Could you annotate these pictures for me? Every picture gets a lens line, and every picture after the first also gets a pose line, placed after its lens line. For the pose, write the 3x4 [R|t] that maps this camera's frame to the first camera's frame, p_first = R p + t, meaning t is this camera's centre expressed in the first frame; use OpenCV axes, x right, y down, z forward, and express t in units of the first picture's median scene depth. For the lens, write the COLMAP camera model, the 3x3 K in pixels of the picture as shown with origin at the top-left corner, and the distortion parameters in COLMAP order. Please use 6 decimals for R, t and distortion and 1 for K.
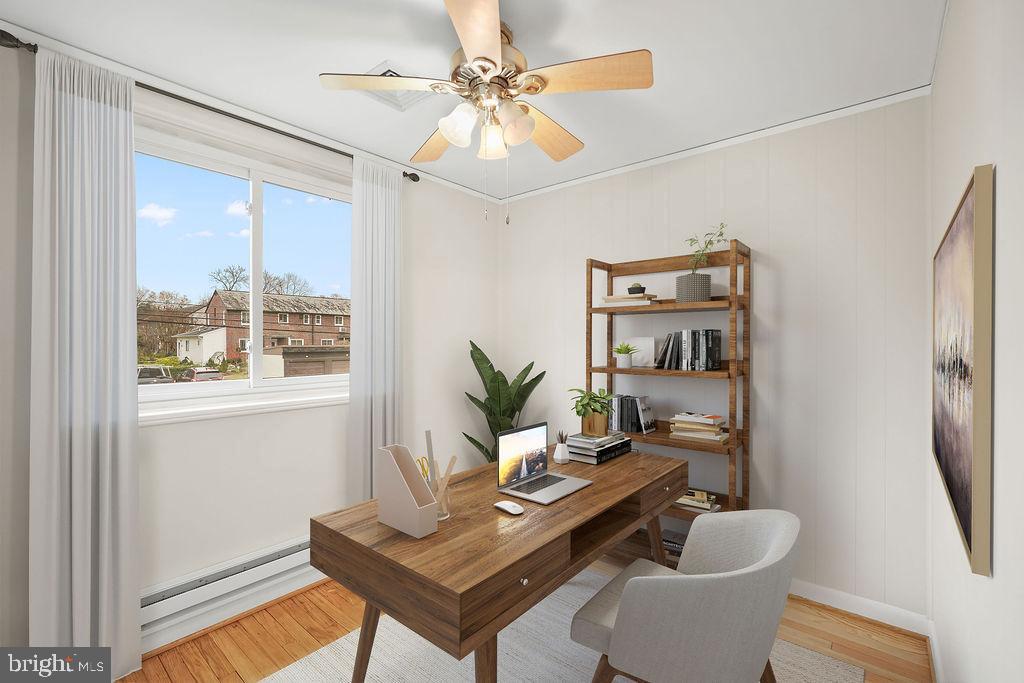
lens RADIAL K [[452.8, 0, 509.6], [0, 452.8, 340.2], [0, 0, 1]] dist [-0.017393, 0.007617]
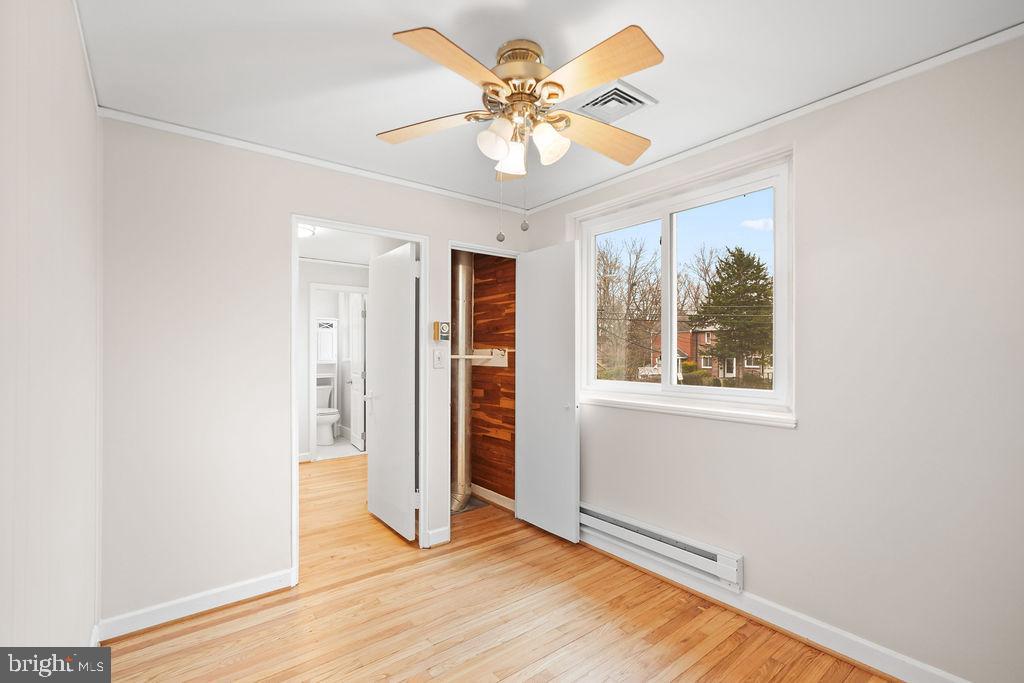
lens RADIAL K [[452.8, 0, 509.4], [0, 452.8, 349.0], [0, 0, 1]] dist [-0.017393, 0.007617]
pose [[-0.200018, -0.005882, -0.979775, 0.774524], [0.001819, 0.999978, -0.006374, 0.001951], [0.979790, -0.003058, -0.200003, 0.952130]]
